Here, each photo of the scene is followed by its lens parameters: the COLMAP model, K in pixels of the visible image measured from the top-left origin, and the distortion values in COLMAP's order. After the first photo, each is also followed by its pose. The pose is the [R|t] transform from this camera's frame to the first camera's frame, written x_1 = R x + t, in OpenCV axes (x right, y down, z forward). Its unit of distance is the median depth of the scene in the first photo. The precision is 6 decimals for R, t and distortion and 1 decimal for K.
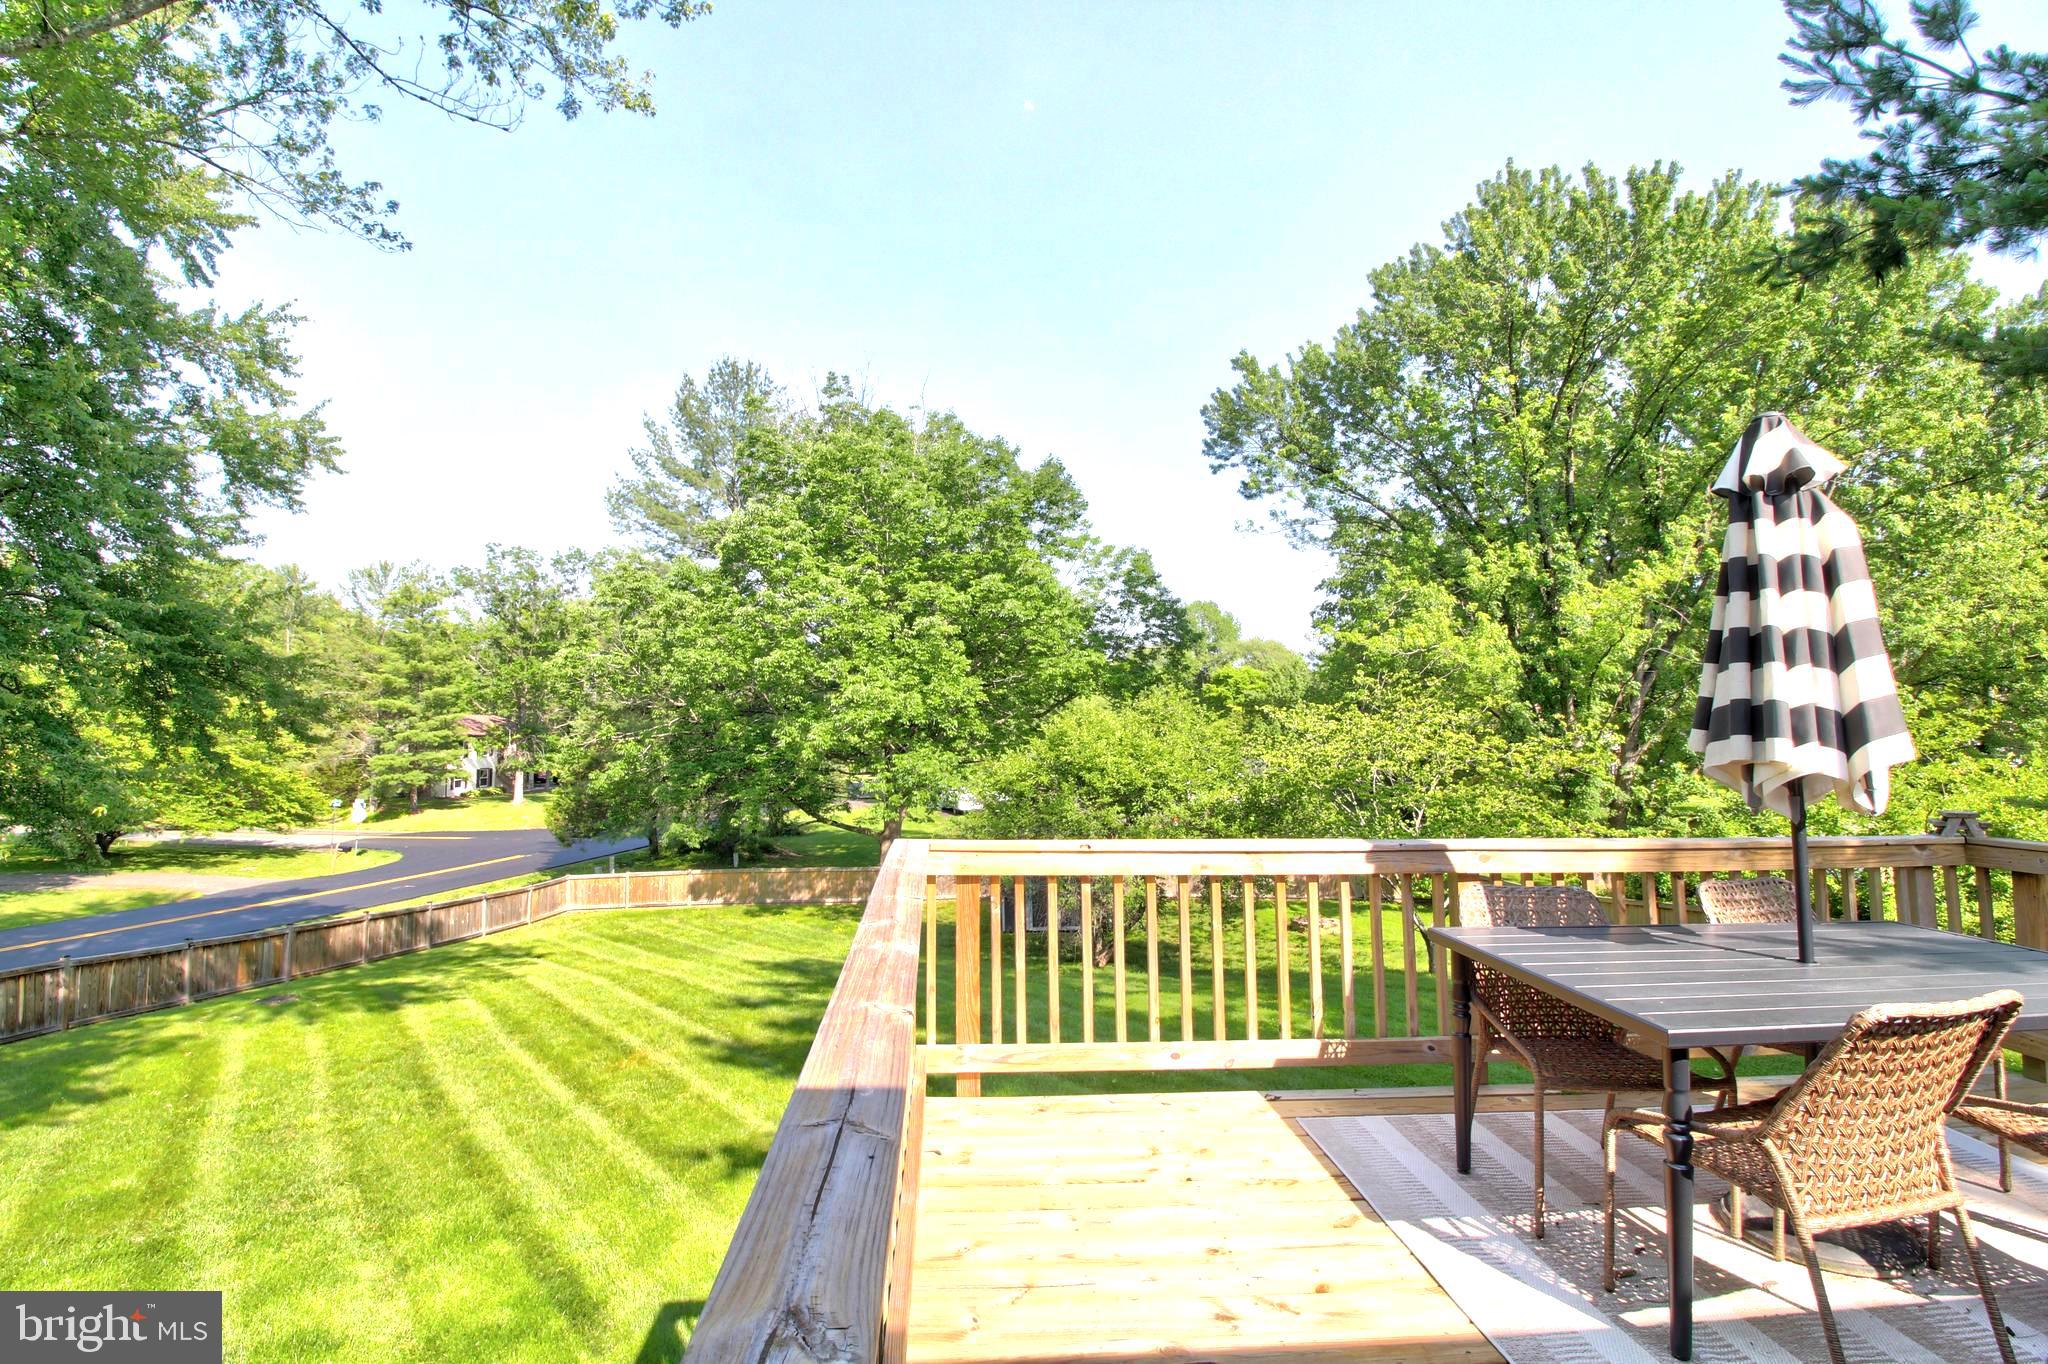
lens RADIAL K [[947.6, 0, 1017.3], [0, 947.6, 663.7], [0, 0, 1]] dist [-0.003183, -0.011134]
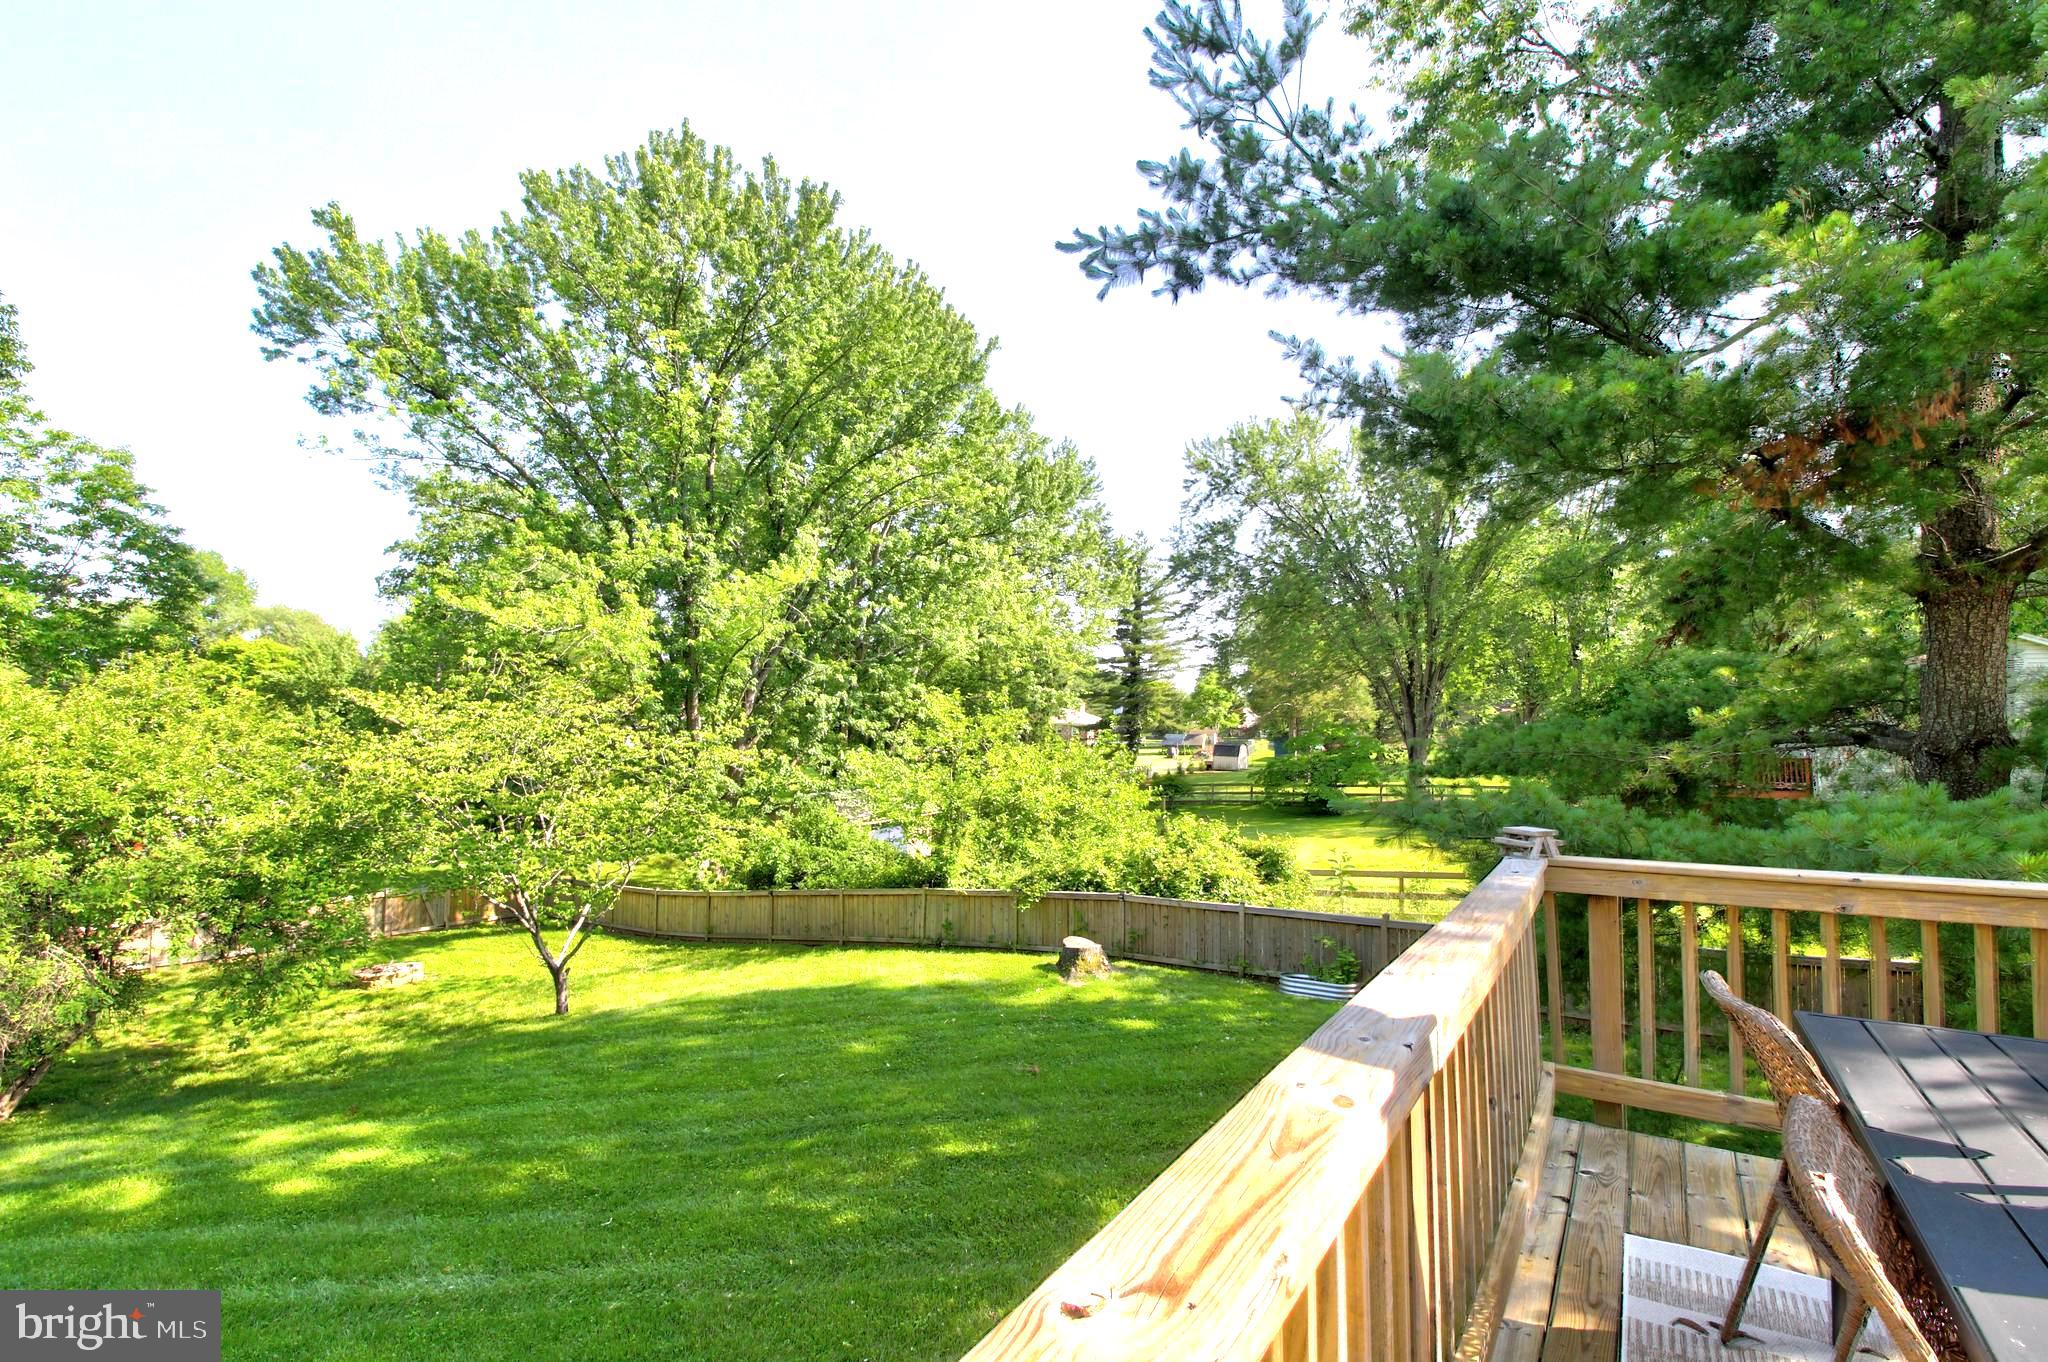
lens RADIAL K [[946.6, 0, 1017.9], [0, 946.6, 662.7], [0, 0, 1]] dist [0.002323, -0.014334]
pose [[0.604774, 0.054405, 0.794537, 0.001148], [-0.060118, 0.997936, -0.022573, 0.008383], [-0.794125, -0.034114, 0.606796, 0.134576]]
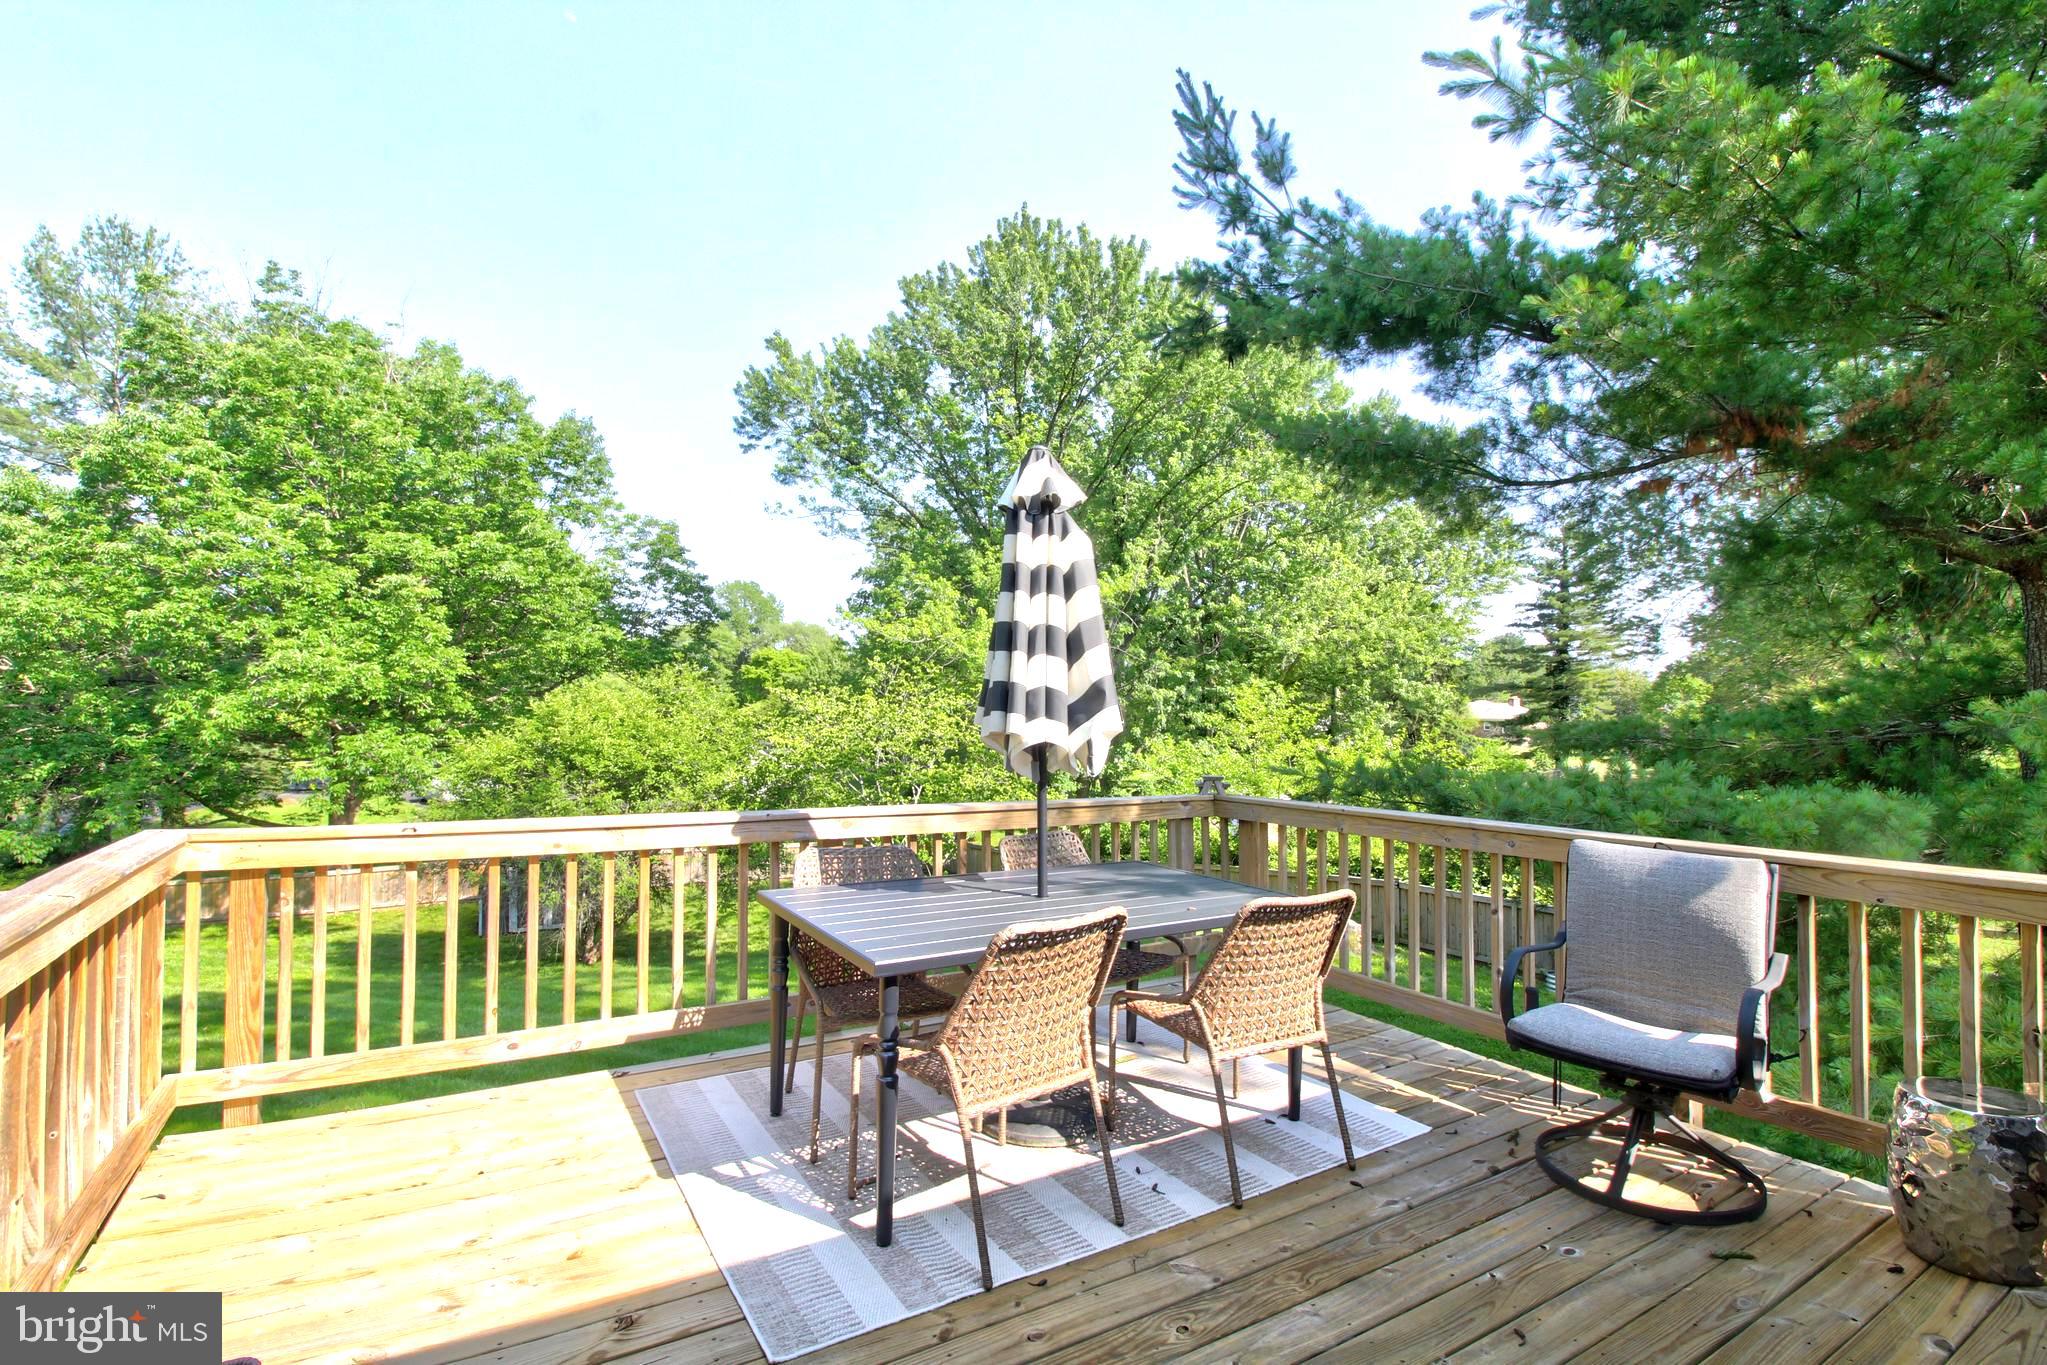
lens RADIAL K [[946.1, 0, 1017.4], [0, 946.1, 664.2], [0, 0, 1]] dist [0.002323, -0.014334]
pose [[0.890805, 0.034426, 0.453080, 0.024854], [-0.042736, 0.999053, 0.008112, 0.000508], [-0.452372, -0.026589, 0.891433, -0.008473]]
